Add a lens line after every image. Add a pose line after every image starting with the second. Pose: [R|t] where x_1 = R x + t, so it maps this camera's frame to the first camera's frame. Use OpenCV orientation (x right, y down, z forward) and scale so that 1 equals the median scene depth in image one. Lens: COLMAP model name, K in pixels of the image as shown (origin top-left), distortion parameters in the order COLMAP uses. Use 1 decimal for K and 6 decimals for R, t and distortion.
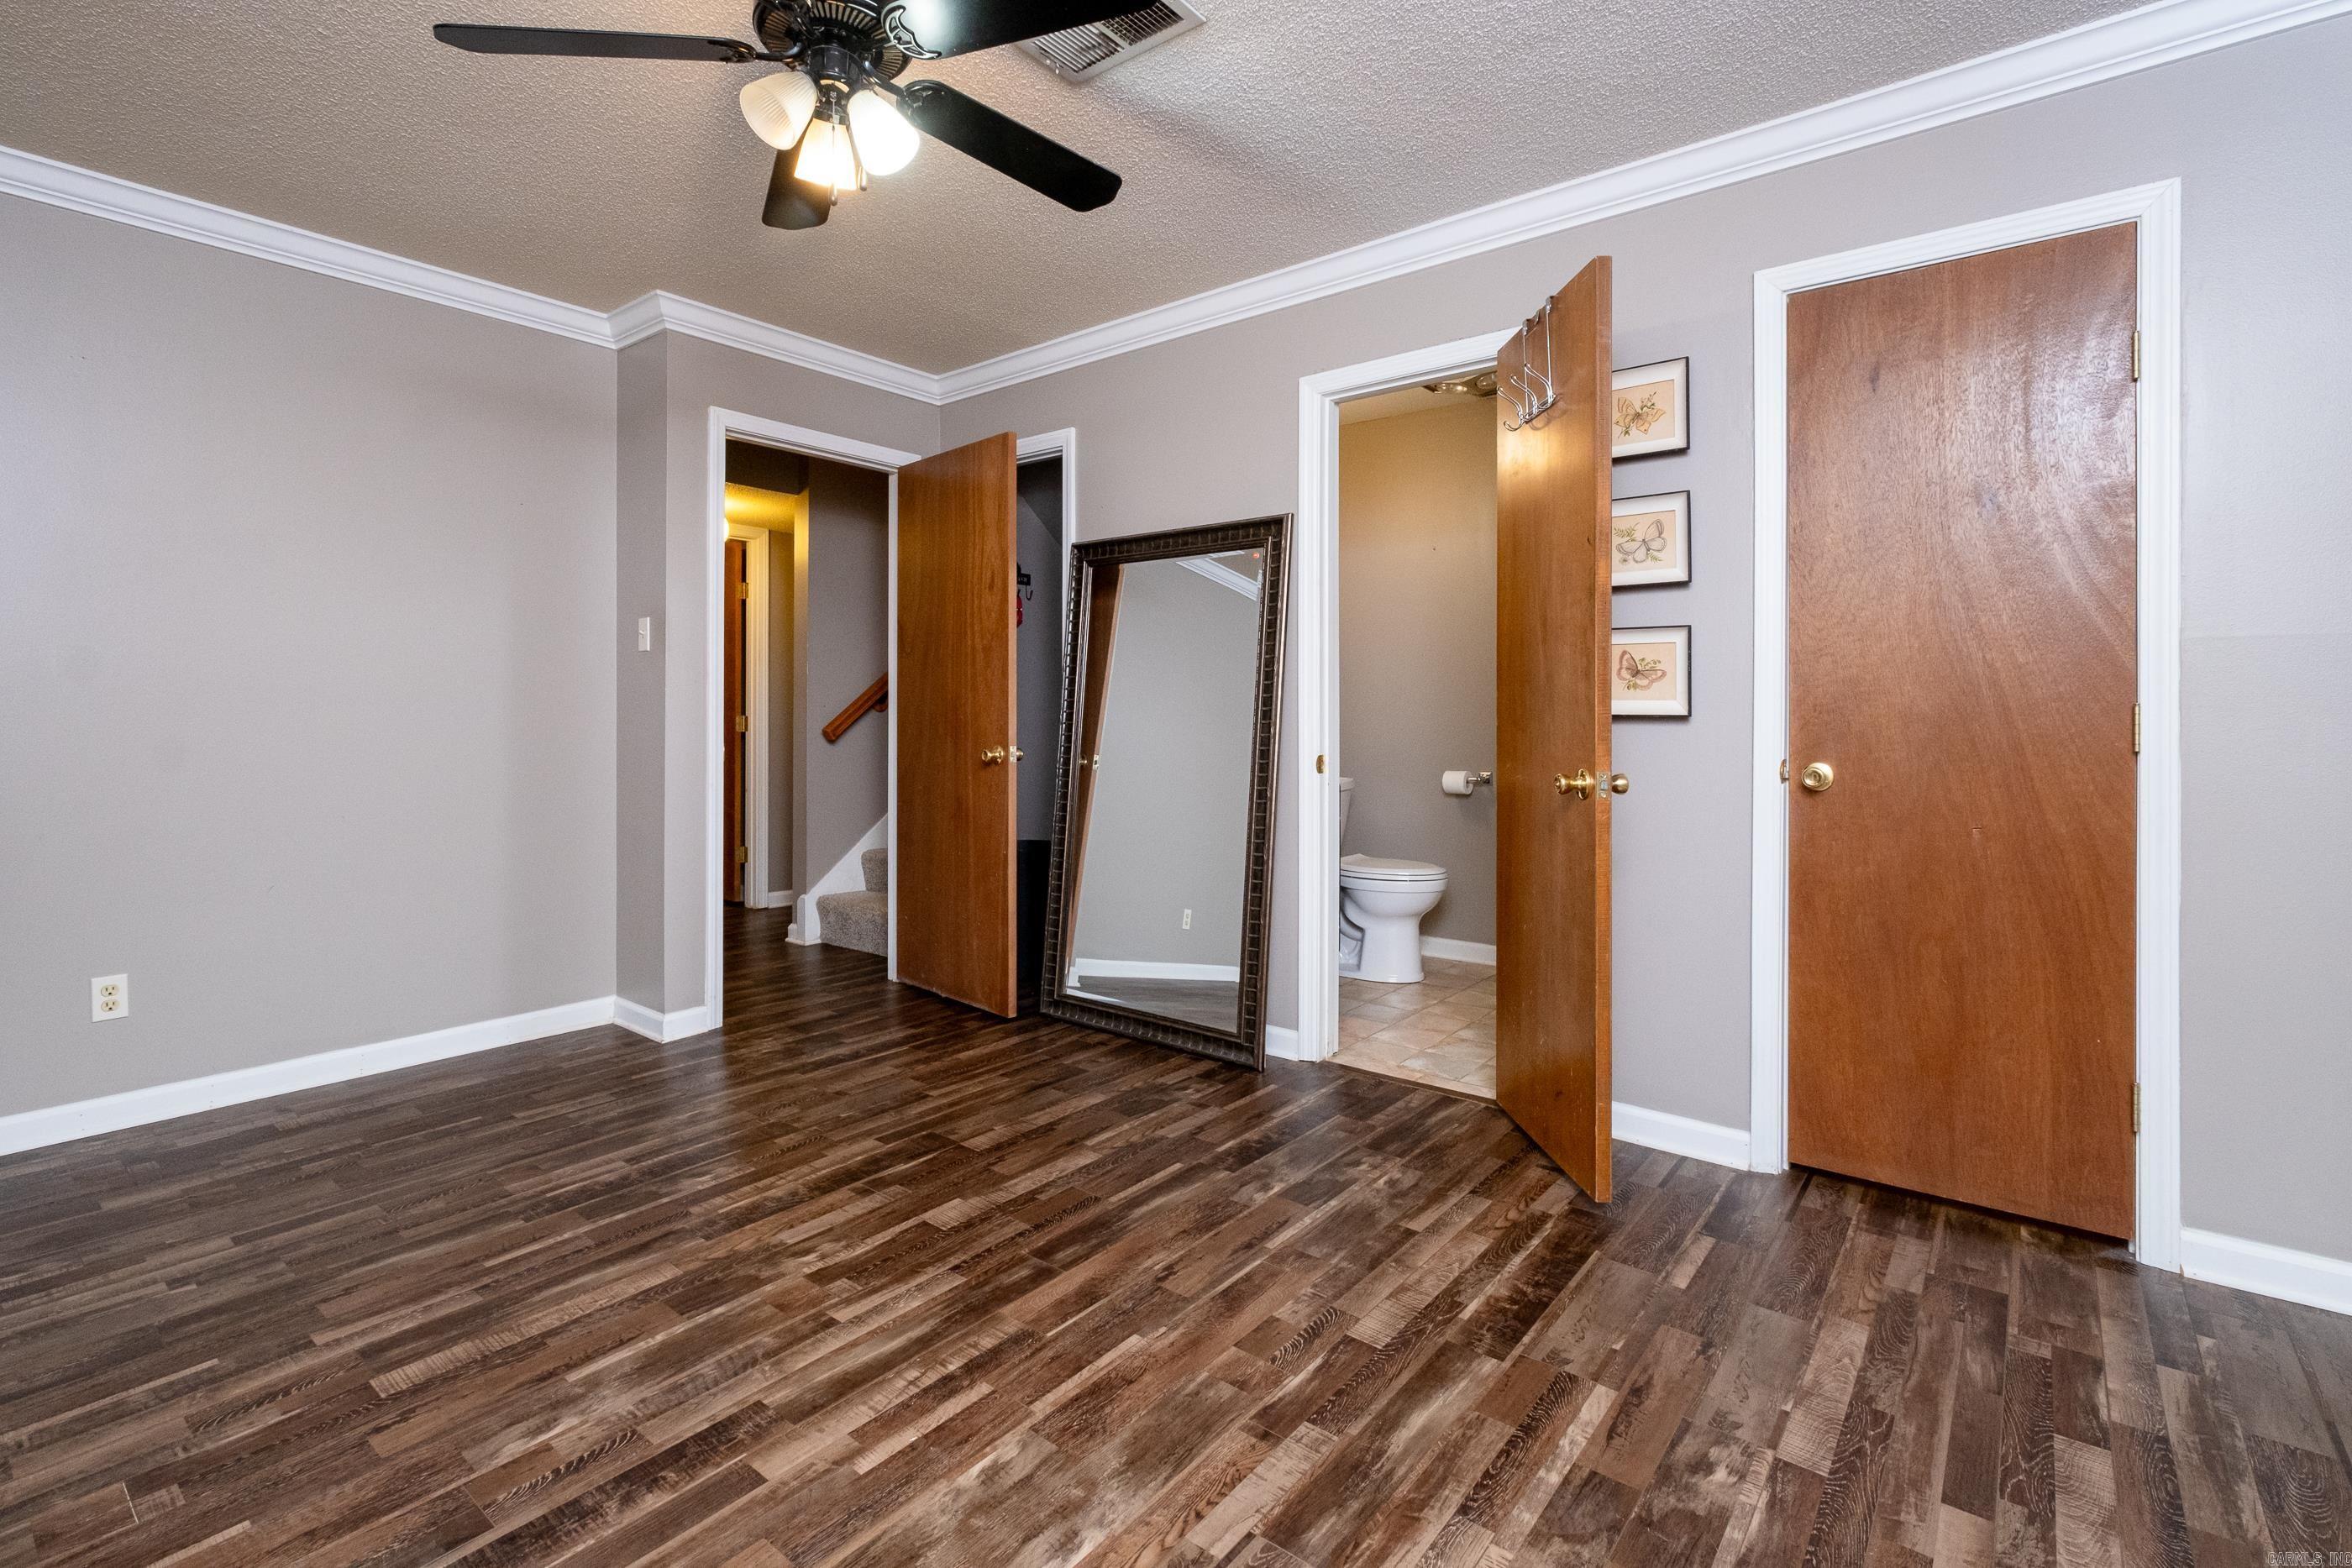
lens RADIAL K [[1070.2, 0, 1160.5], [0, 1070.2, 777.2], [0, 0, 1]] dist [-0.000420, -0.000898]
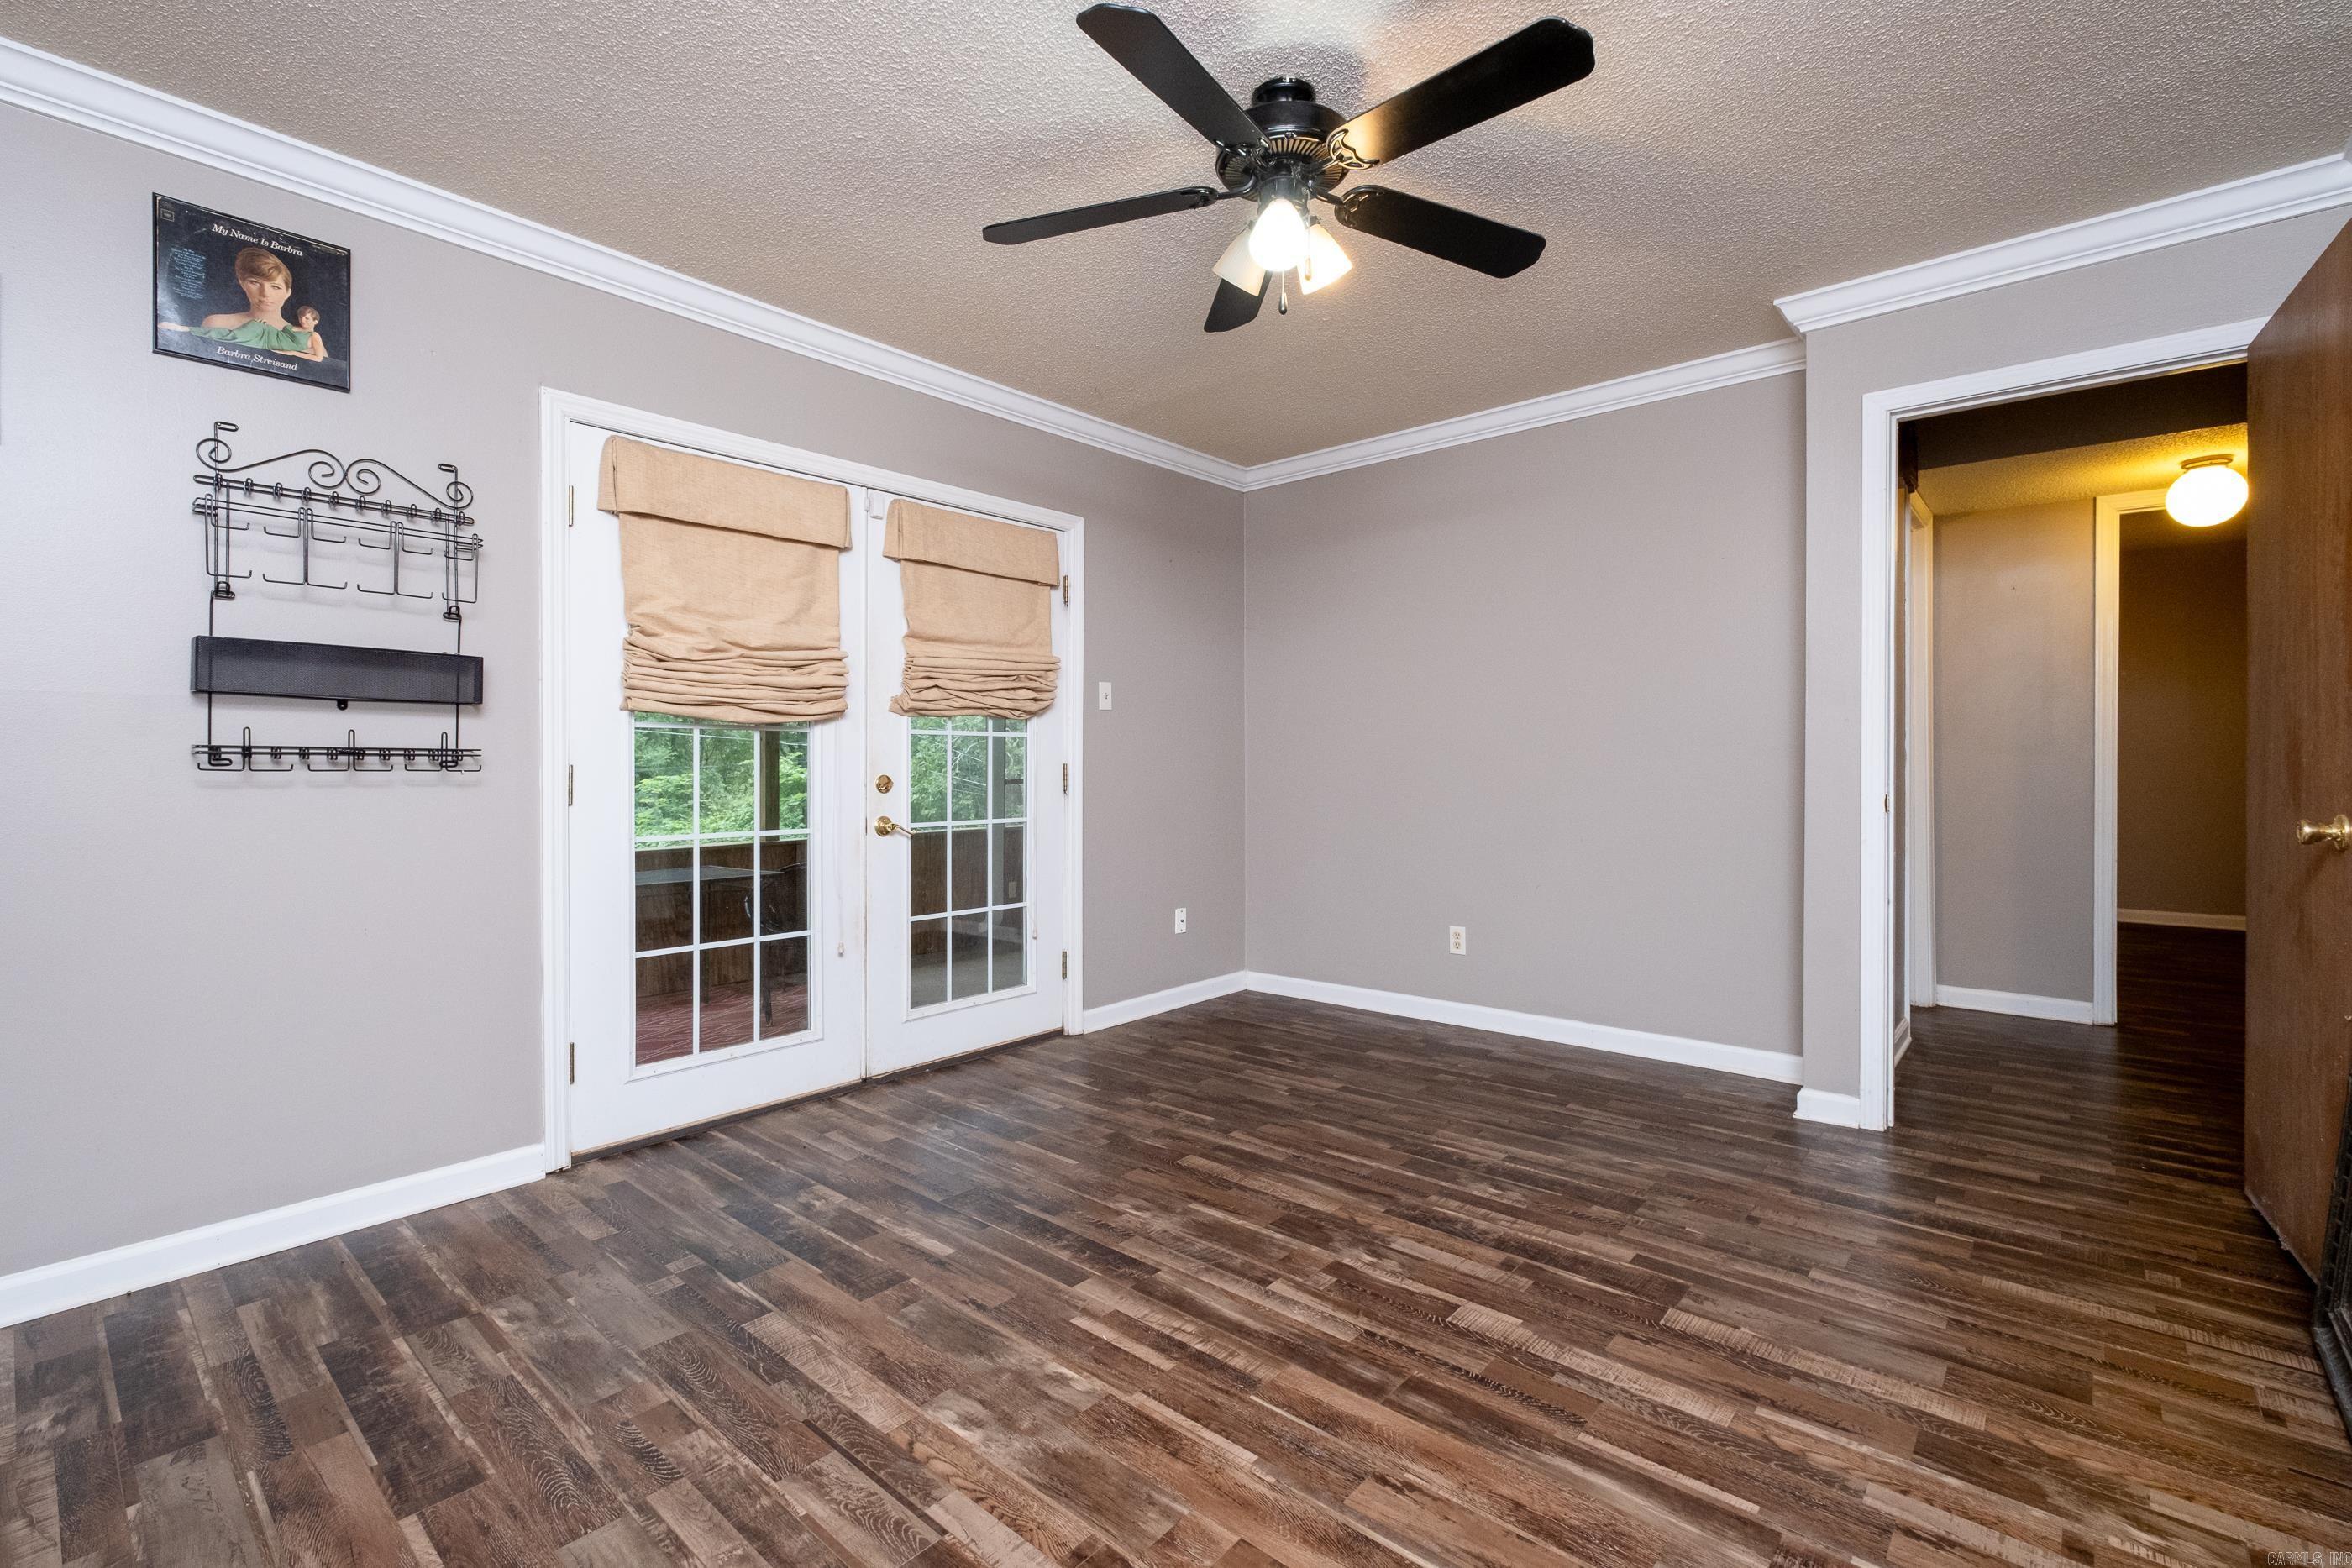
lens RADIAL K [[1038.6, 0, 1173.8], [0, 1038.6, 778.6], [0, 0, 1]] dist [-0.002211, -0.000517]
pose [[-0.038016, 0.015752, -0.999153, 0.744245], [-0.052918, 0.998441, 0.017754, -0.048053], [0.997875, 0.053548, -0.037123, 0.833997]]
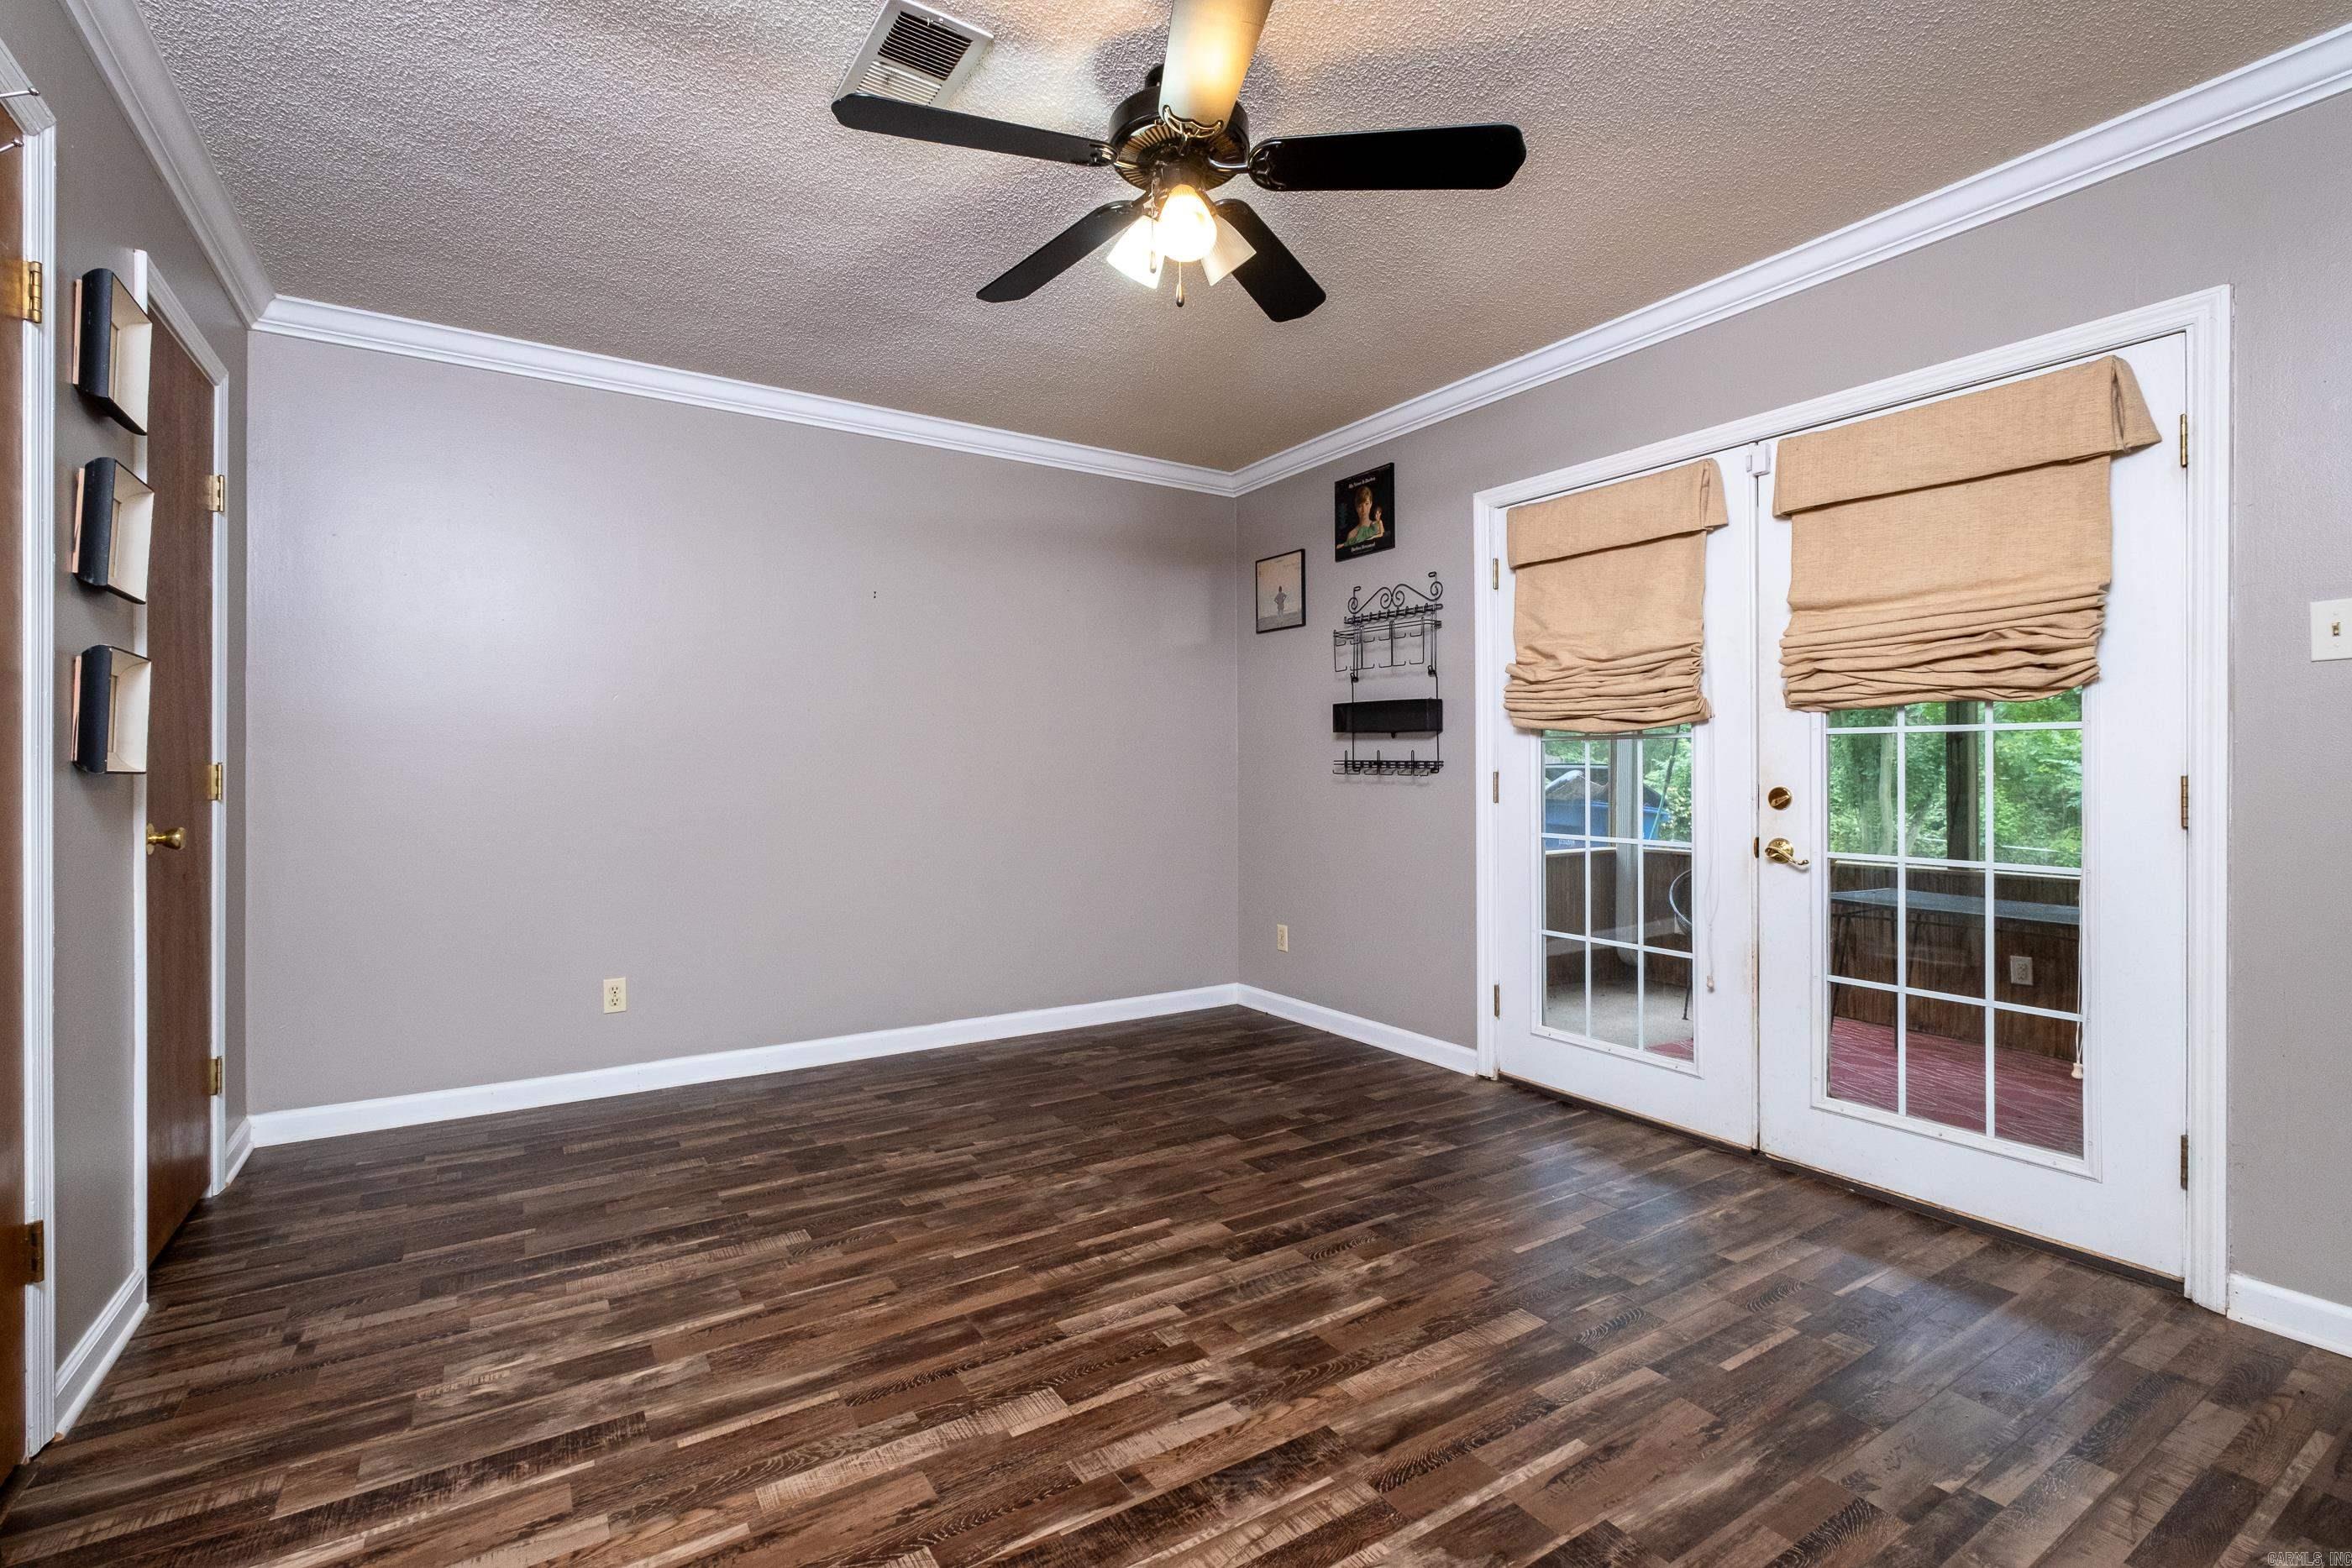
lens RADIAL K [[1054.8, 0, 1170.1], [0, 1054.8, 778.9], [0, 0, 1]] dist [0.000881, -0.000676]
pose [[-0.948651, -0.003144, 0.316308, -0.591653], [0.017585, 0.997880, 0.062658, -0.109474], [-0.315834, 0.065003, -0.946585, 1.852795]]
